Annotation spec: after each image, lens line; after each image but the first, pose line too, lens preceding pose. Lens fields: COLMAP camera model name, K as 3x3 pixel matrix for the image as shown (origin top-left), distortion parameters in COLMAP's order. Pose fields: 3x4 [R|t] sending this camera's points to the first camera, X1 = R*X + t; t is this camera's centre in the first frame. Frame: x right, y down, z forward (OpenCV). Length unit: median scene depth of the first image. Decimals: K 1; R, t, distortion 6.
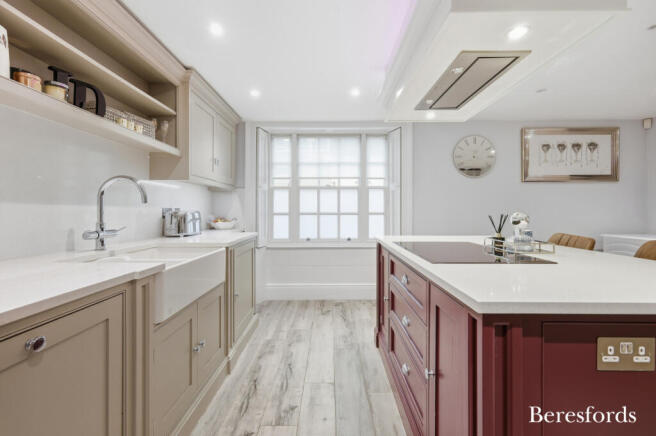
lens RADIAL K [[286.4, 0, 331.9], [0, 286.4, 213.6], [0, 0, 1]] dist [0.001589, 0.000352]
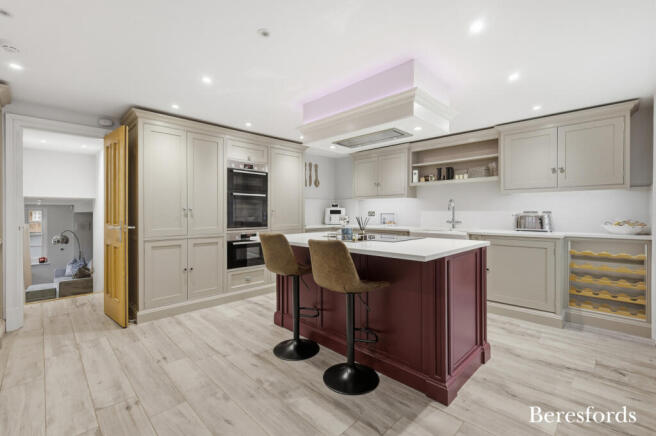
lens RADIAL K [[286.4, 0, 331.9], [0, 286.4, 213.6], [0, 0, 1]] dist [0.001589, 0.000352]
pose [[-0.699529, 0.004863, -0.714588, 0.819434], [-0.002697, 0.999952, 0.009445, -0.012950], [0.714599, 0.008534, -0.699482, 0.917105]]
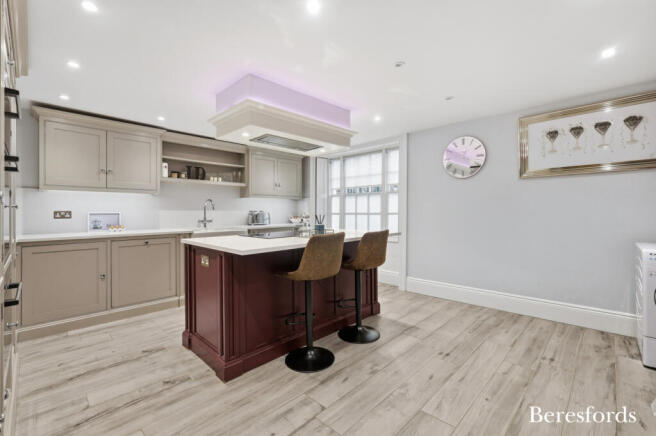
lens RADIAL K [[286.4, 0, 331.9], [0, 286.4, 213.6], [0, 0, 1]] dist [0.001589, 0.000352]
pose [[0.720822, 0.000643, -0.693120, 0.862260], [0.000836, 0.999998, 0.001797, -0.003038], [0.693120, -0.001874, 0.720820, -0.051471]]
